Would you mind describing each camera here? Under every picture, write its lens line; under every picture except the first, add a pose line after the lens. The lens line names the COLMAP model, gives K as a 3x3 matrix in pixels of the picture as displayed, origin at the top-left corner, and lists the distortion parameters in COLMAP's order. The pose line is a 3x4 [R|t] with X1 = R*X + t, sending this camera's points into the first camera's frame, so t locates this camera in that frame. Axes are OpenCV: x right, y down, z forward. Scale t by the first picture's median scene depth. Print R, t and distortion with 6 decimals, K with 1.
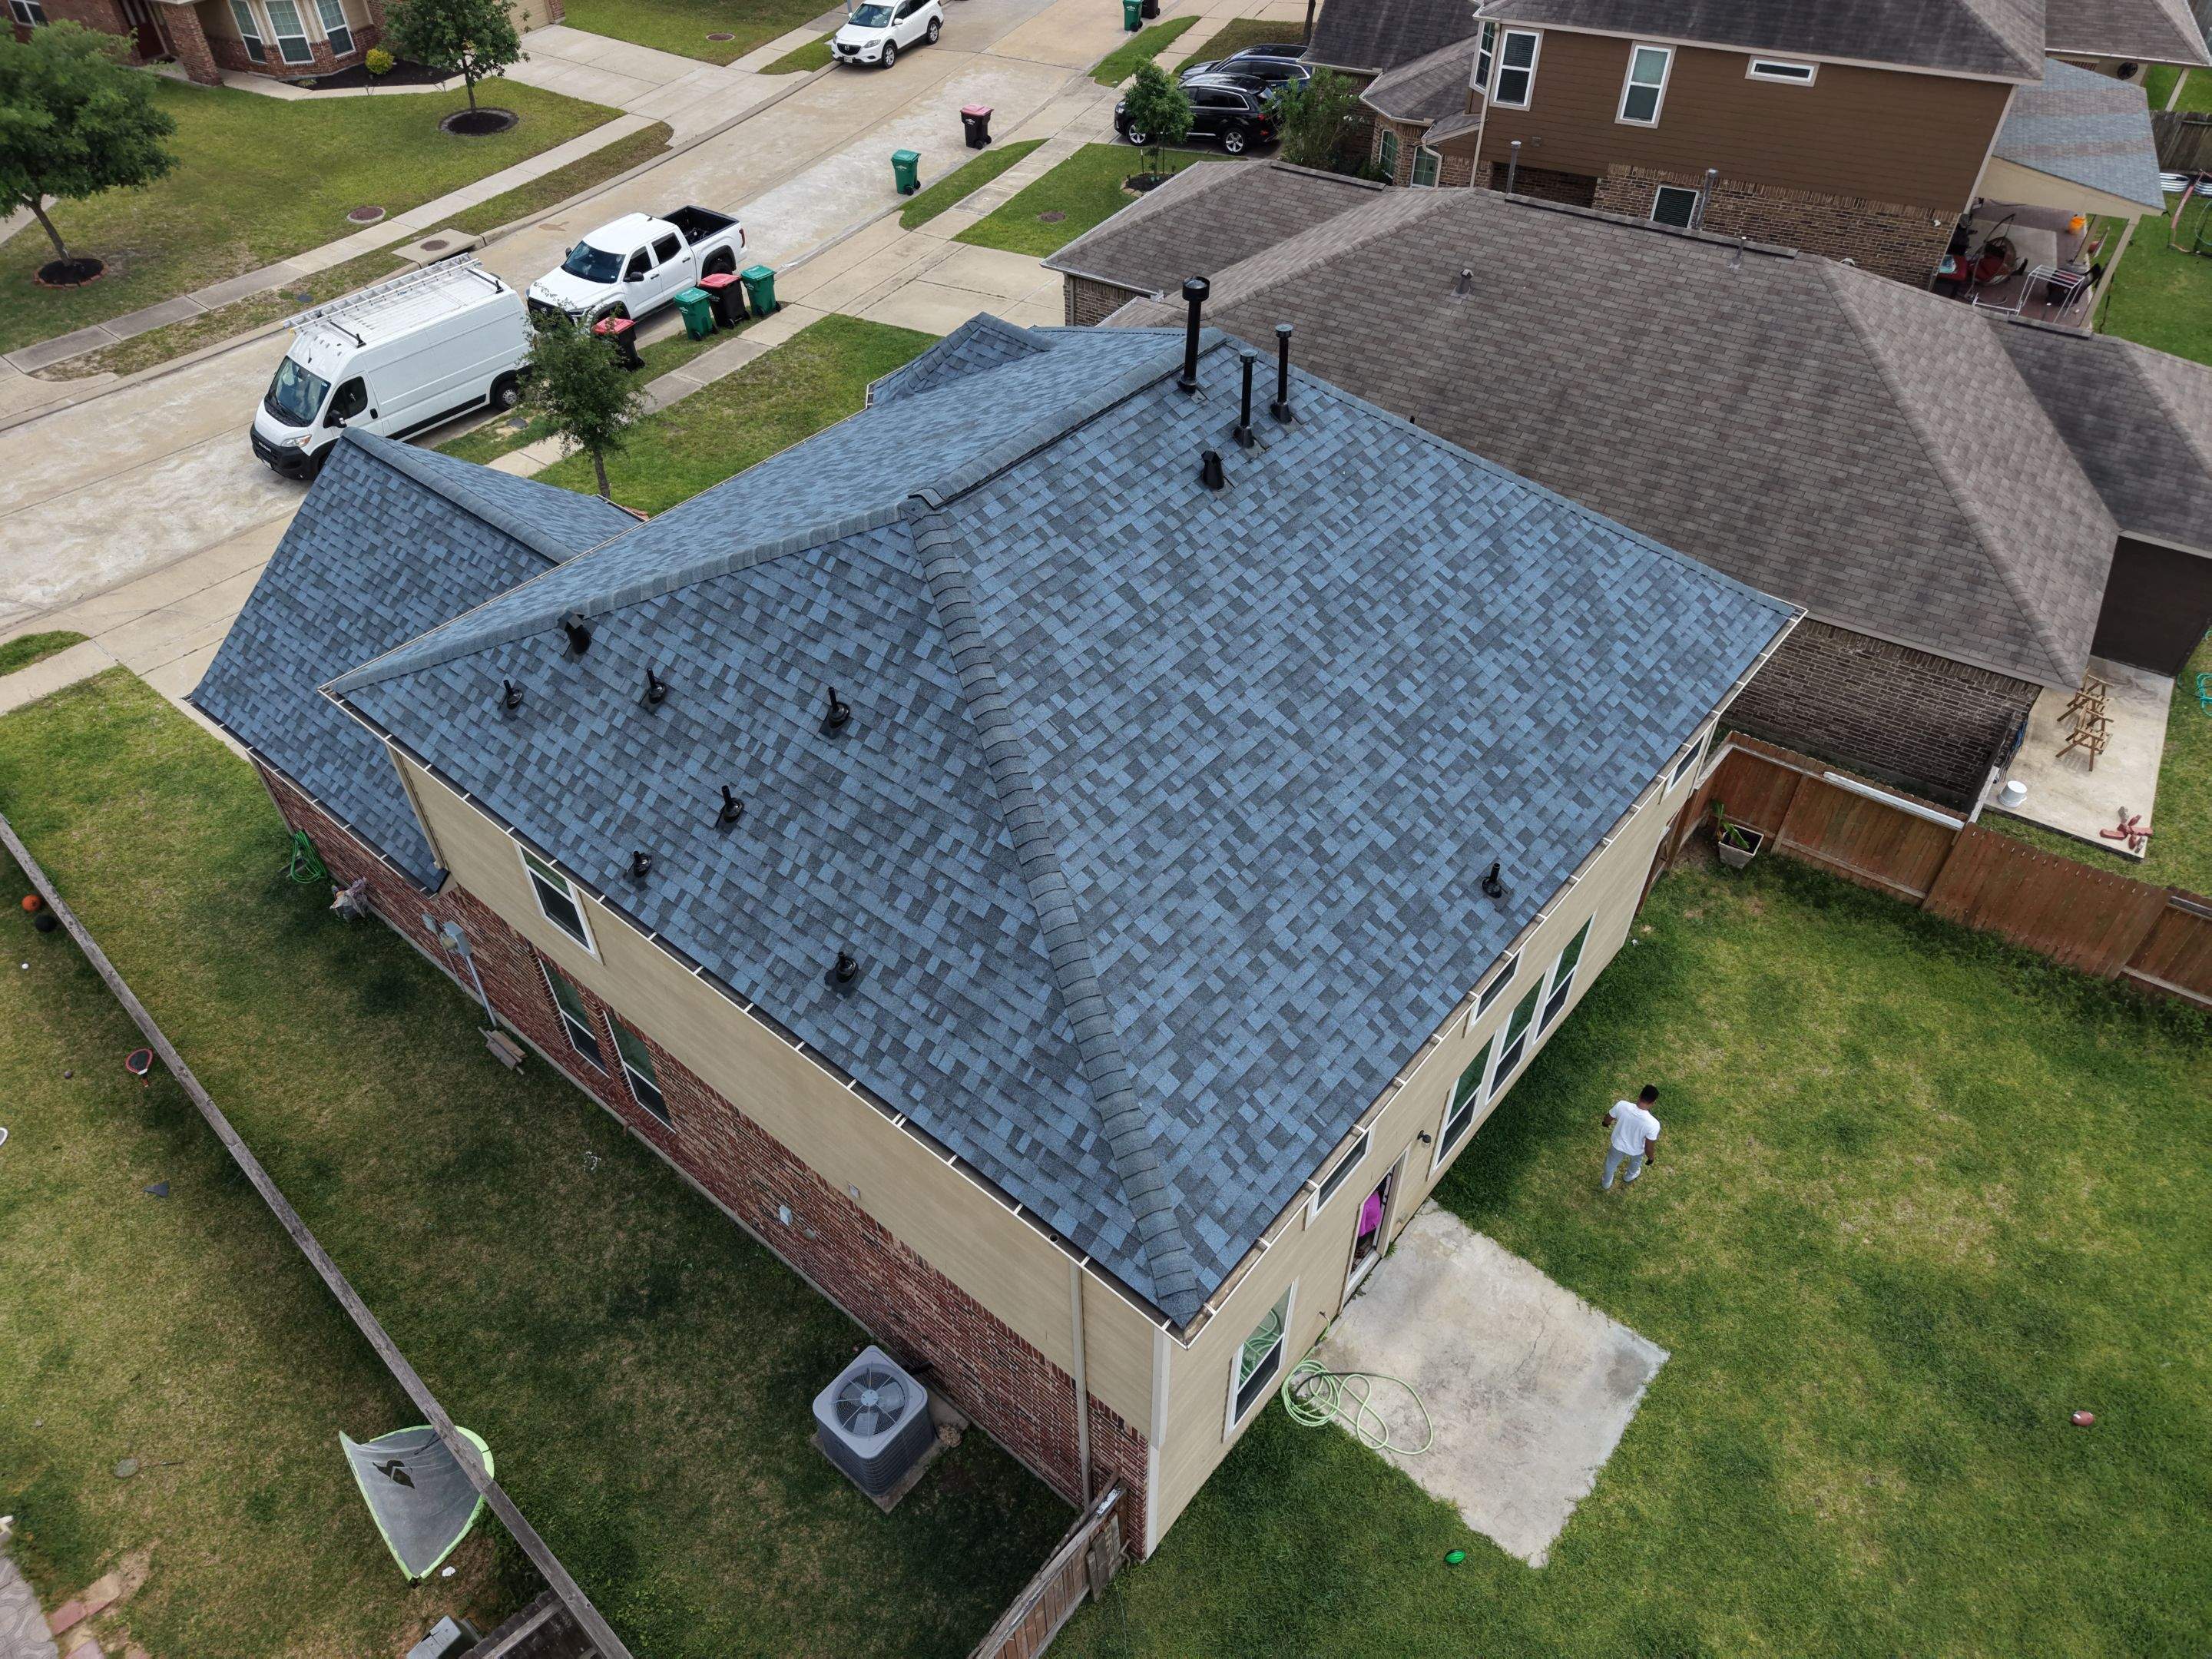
lens RADIAL K [[1472.1, 0, 1114.6], [0, 1472.1, 839.7], [0, 0, 1]] dist [0.035516, -0.031778]
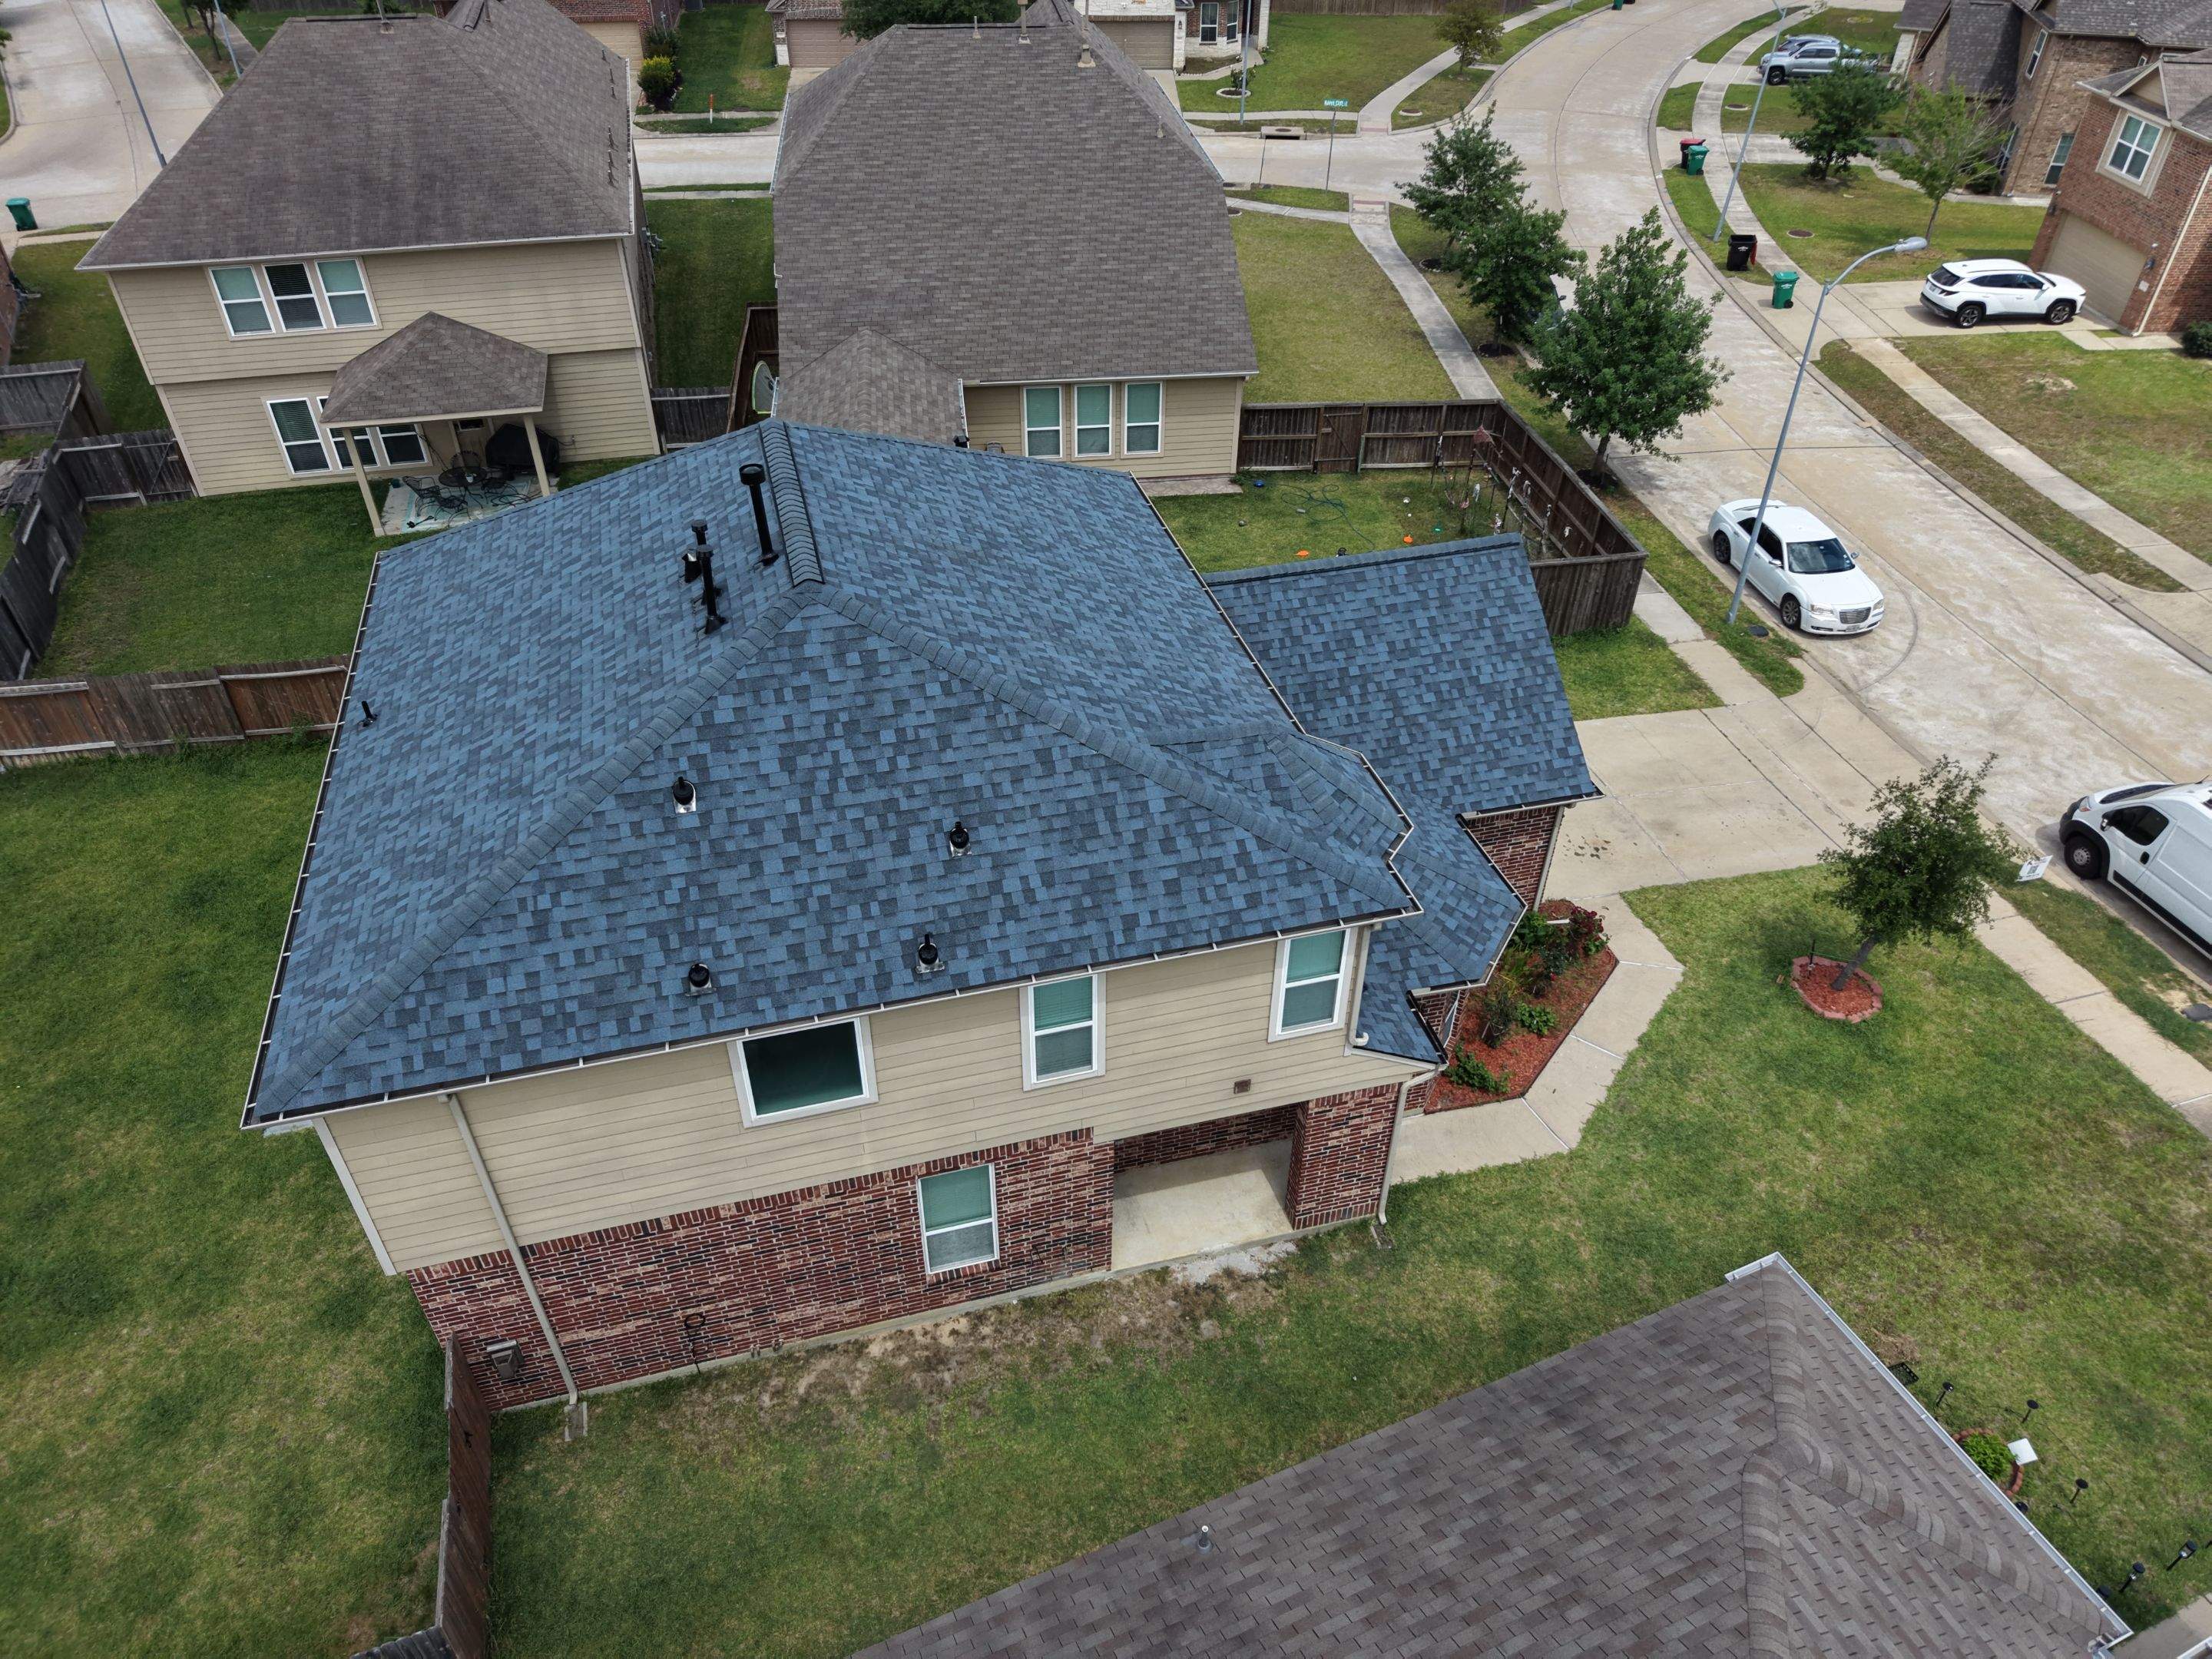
lens RADIAL K [[1472.1, 0, 1100.4], [0, 1472.1, 845.2], [0, 0, 1]] dist [0.035516, -0.031778]
pose [[-0.578263, 0.508948, -0.637640, 0.597624], [-0.568891, 0.308672, 0.762289, -1.018754], [0.584787, 0.803551, 0.111042, 1.002137]]
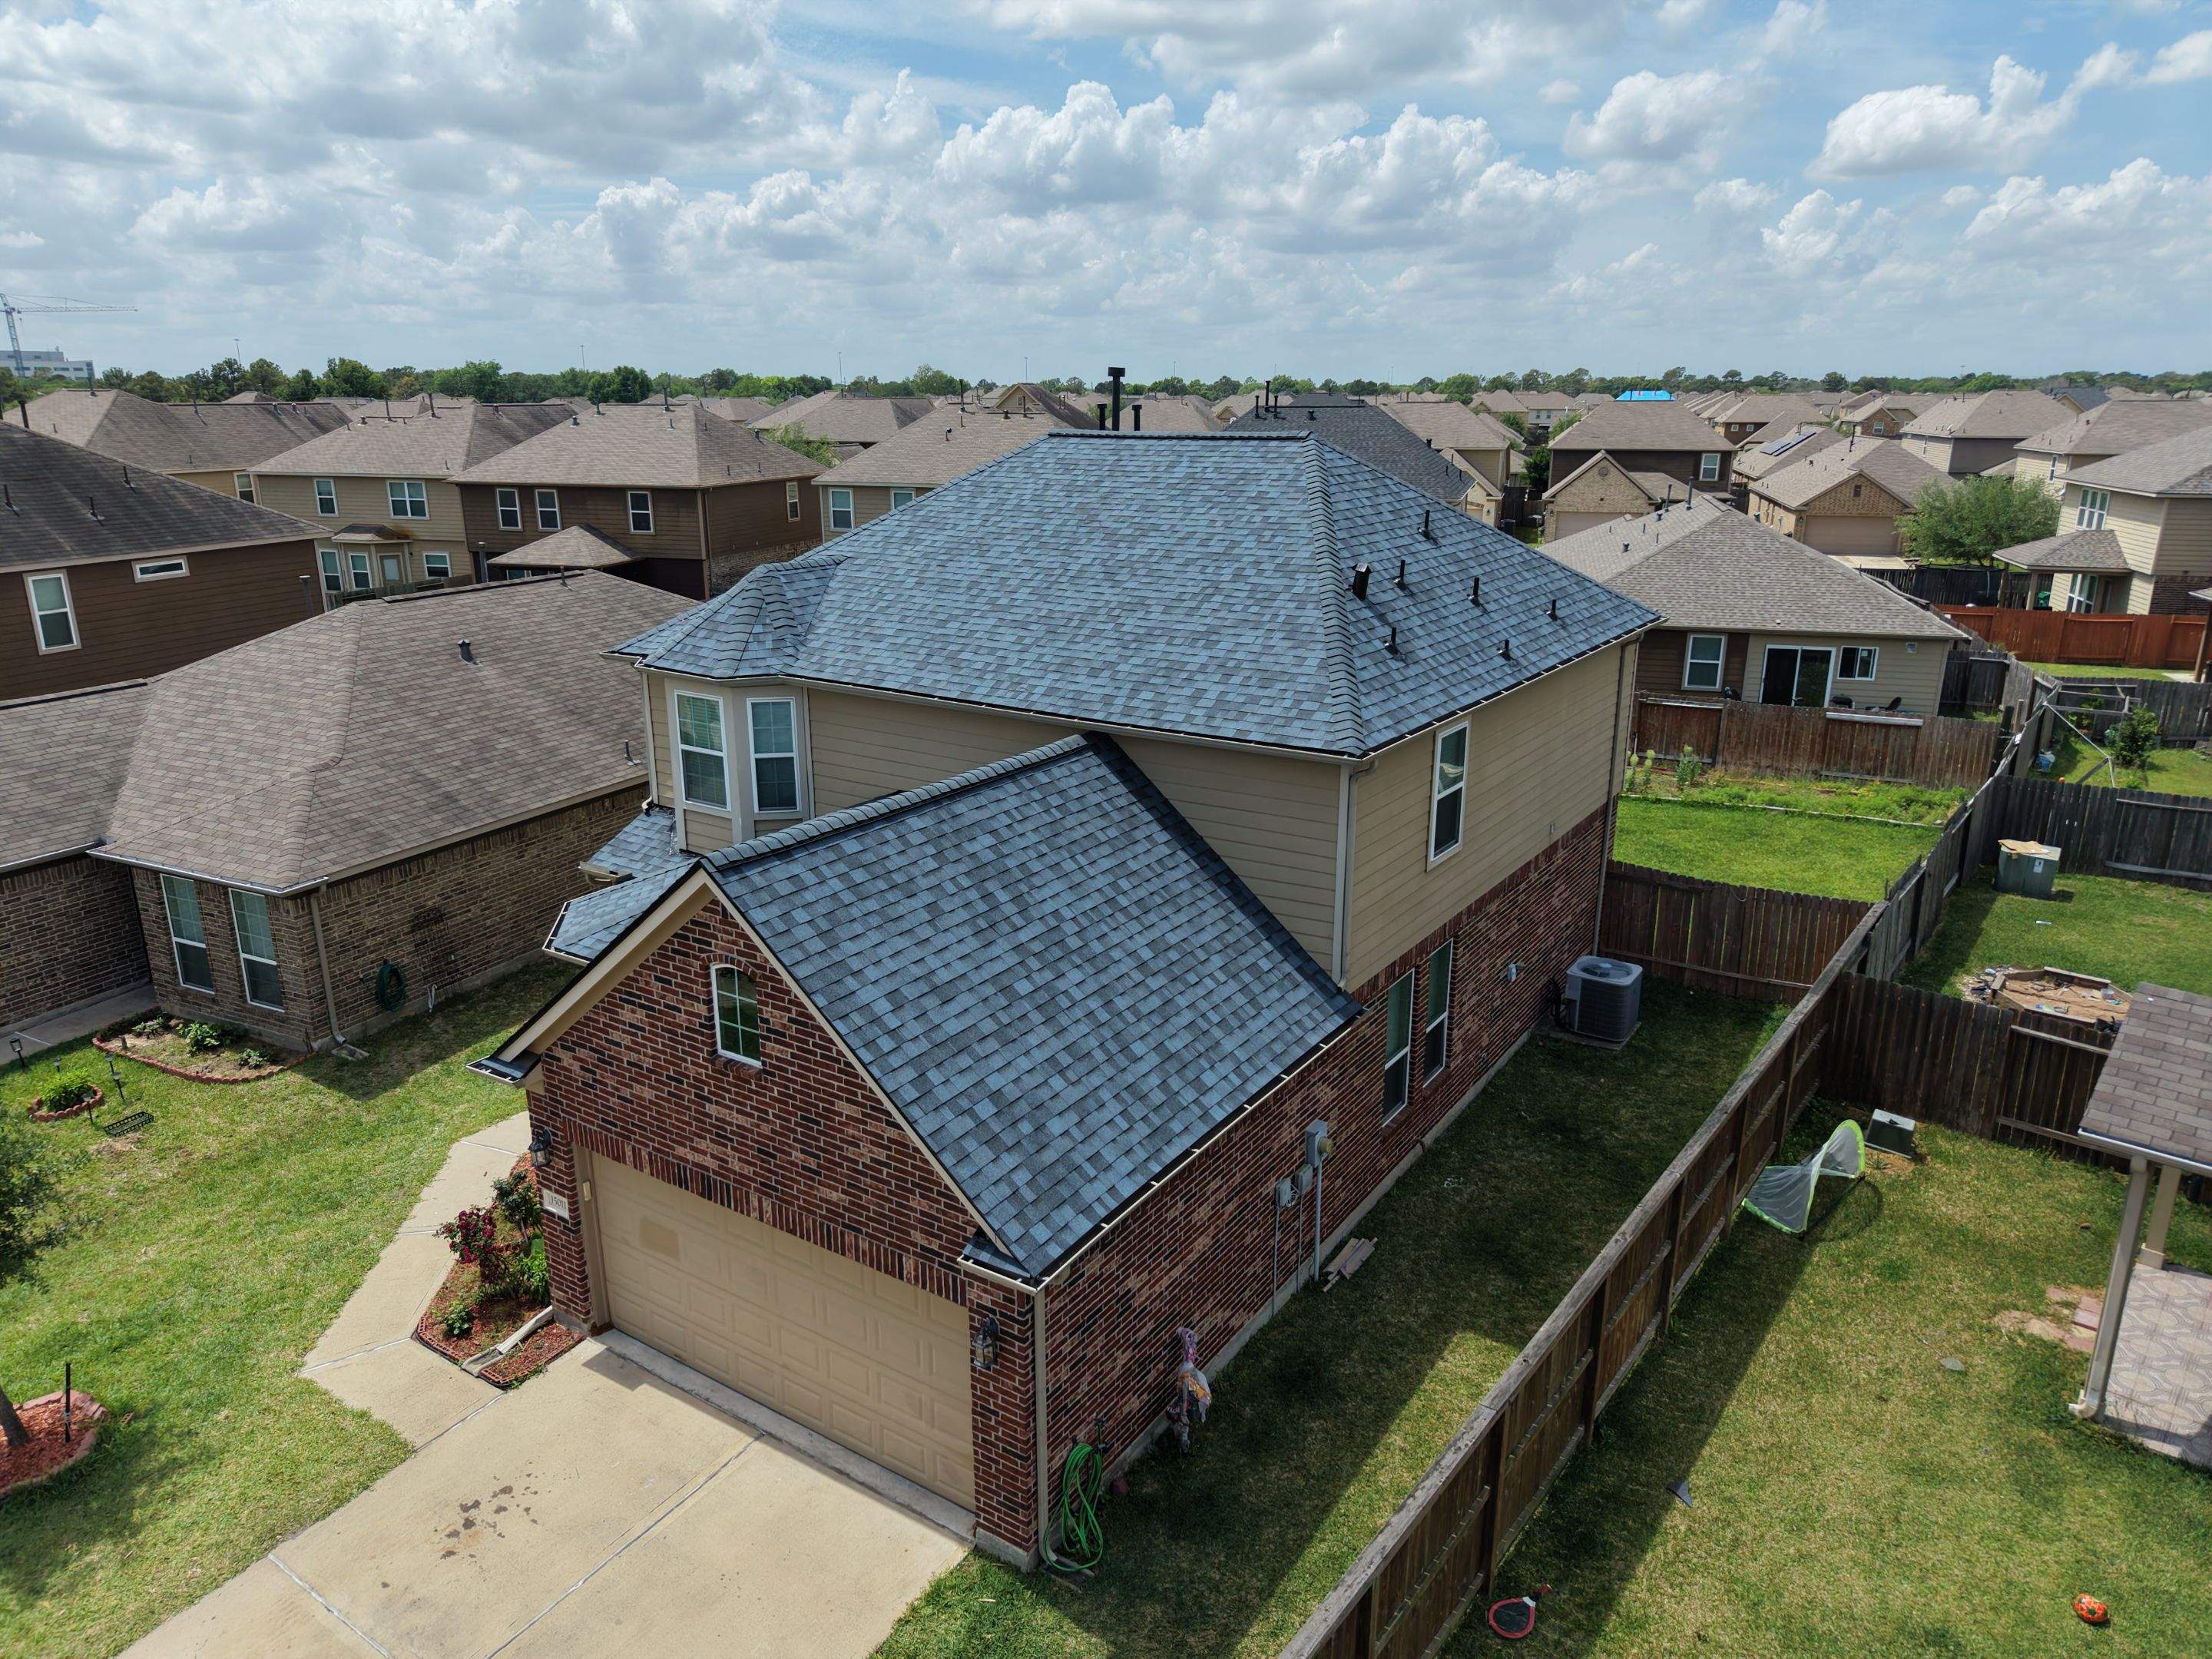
lens RADIAL K [[1472.1, 0, 1112.9], [0, 1472.1, 844.6], [0, 0, 1]] dist [0.035516, -0.031778]
pose [[-0.104194, -0.289238, 0.951570, -1.251284], [0.689734, 0.668294, 0.278657, -0.380687], [-0.716526, 0.685365, 0.129865, 0.914569]]
